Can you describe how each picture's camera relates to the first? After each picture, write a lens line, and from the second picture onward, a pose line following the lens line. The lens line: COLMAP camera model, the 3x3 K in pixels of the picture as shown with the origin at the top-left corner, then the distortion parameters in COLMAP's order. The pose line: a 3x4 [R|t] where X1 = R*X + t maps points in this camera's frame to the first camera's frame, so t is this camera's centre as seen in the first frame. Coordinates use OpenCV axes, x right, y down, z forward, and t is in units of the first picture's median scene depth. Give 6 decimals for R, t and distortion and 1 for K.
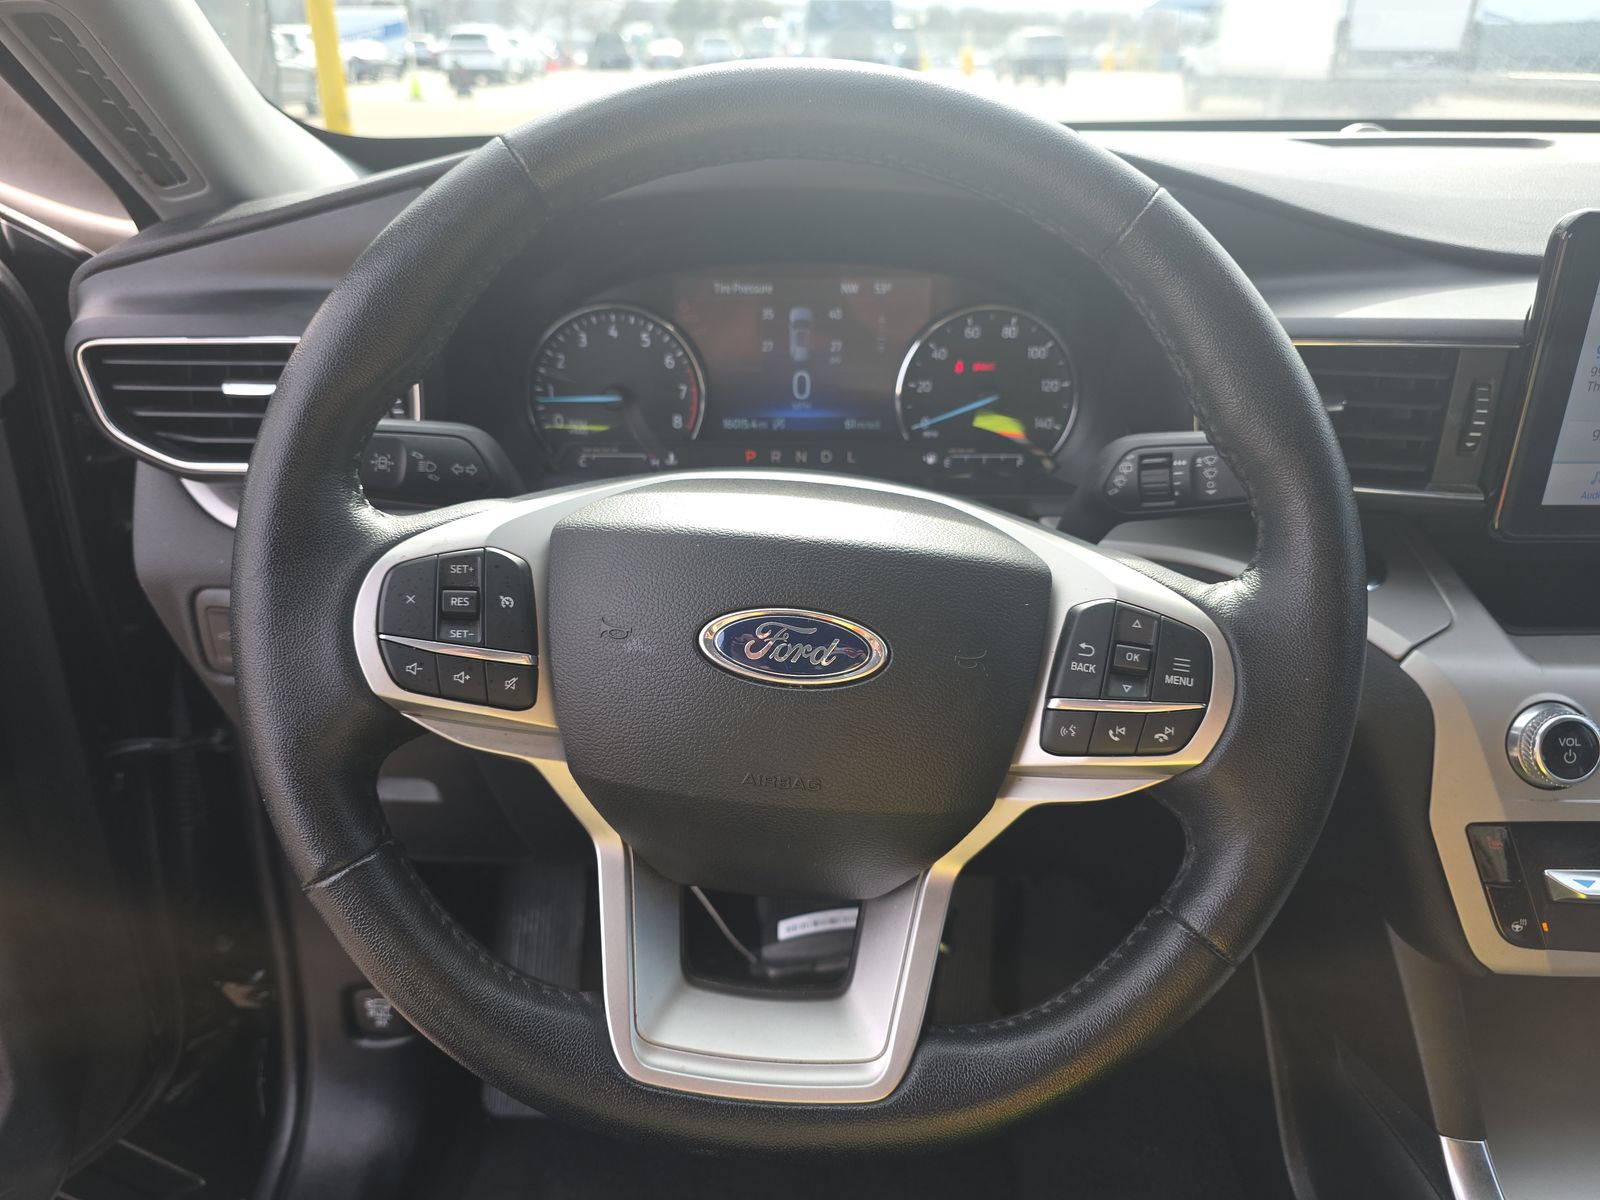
lens RADIAL K [[1046.2, 0, 803.7], [0, 1046.2, 610.4], [0, 0, 1]] dist [0.012155, -0.000437]
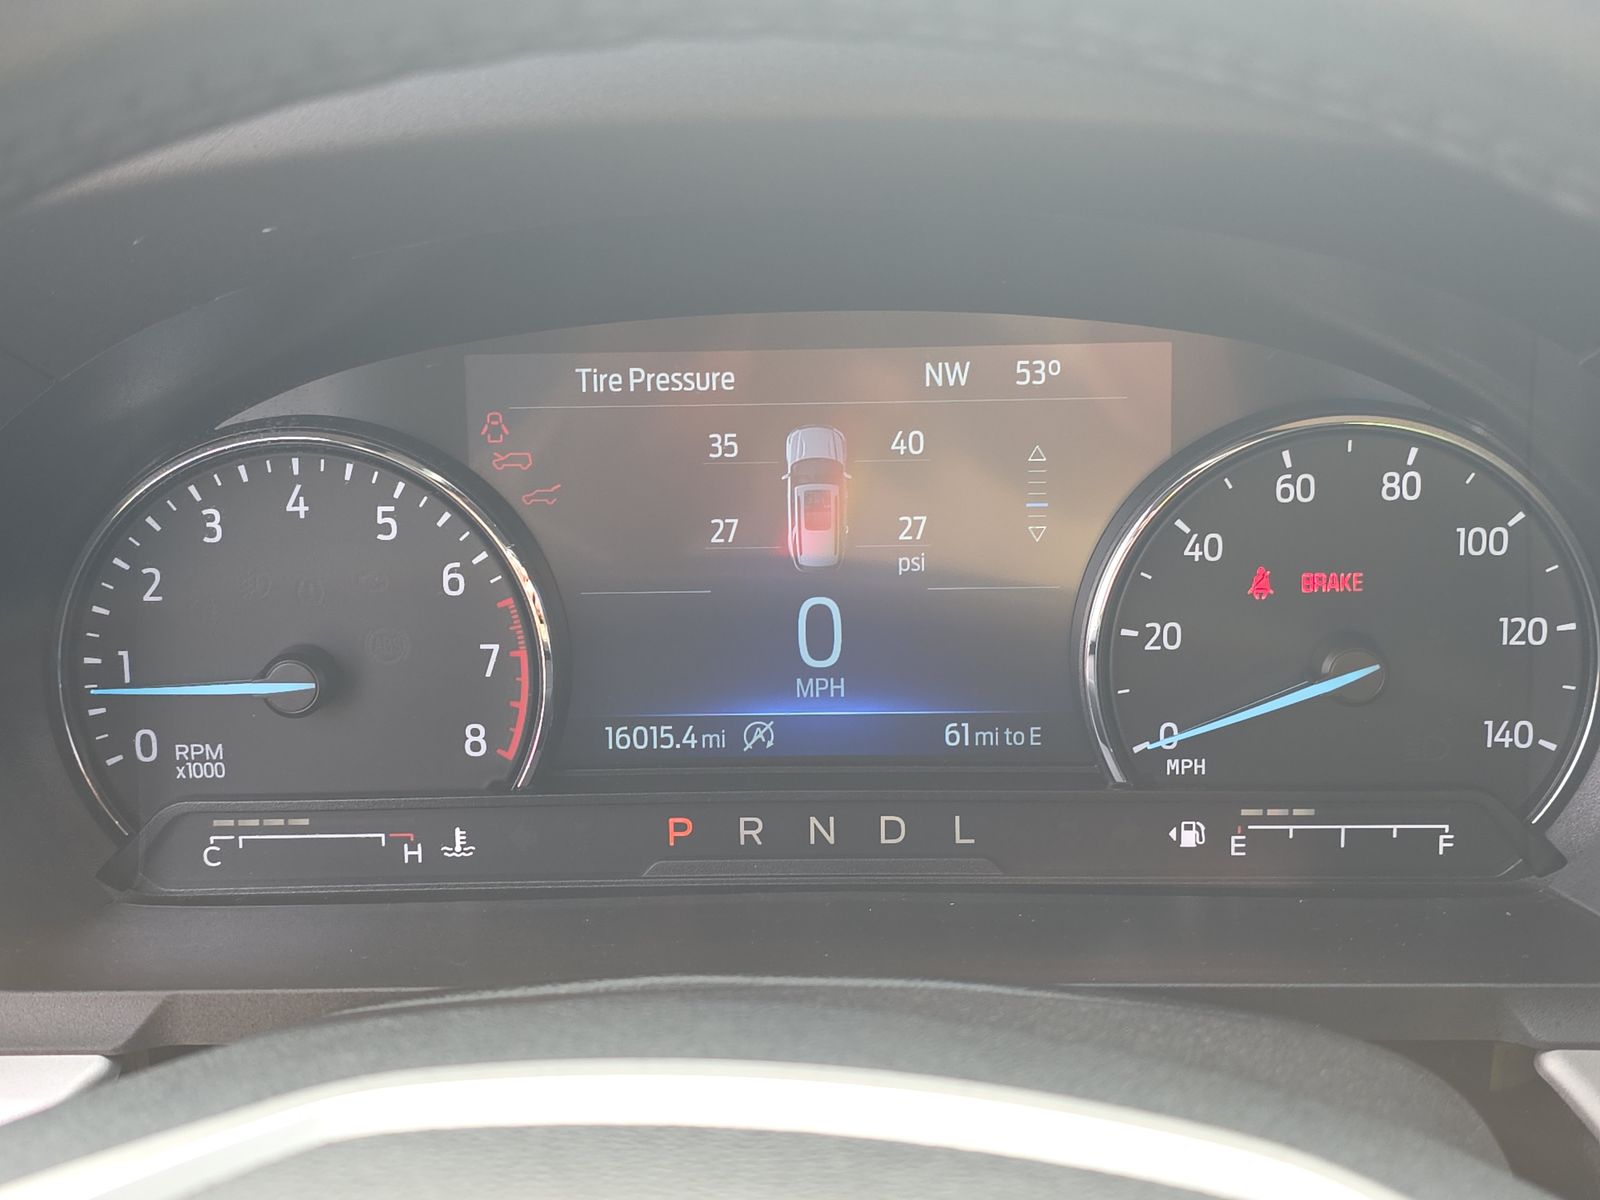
lens RADIAL K [[2163.7, 0, 798.0], [0, 2163.7, 596.8], [0, 0, 1]] dist [0.019461, 0.000000]
pose [[0.999545, -0.018161, -0.024071, 0.008886], [0.014188, 0.987651, -0.156025, -0.113984], [0.026607, 0.155612, 0.987460, 0.267431]]
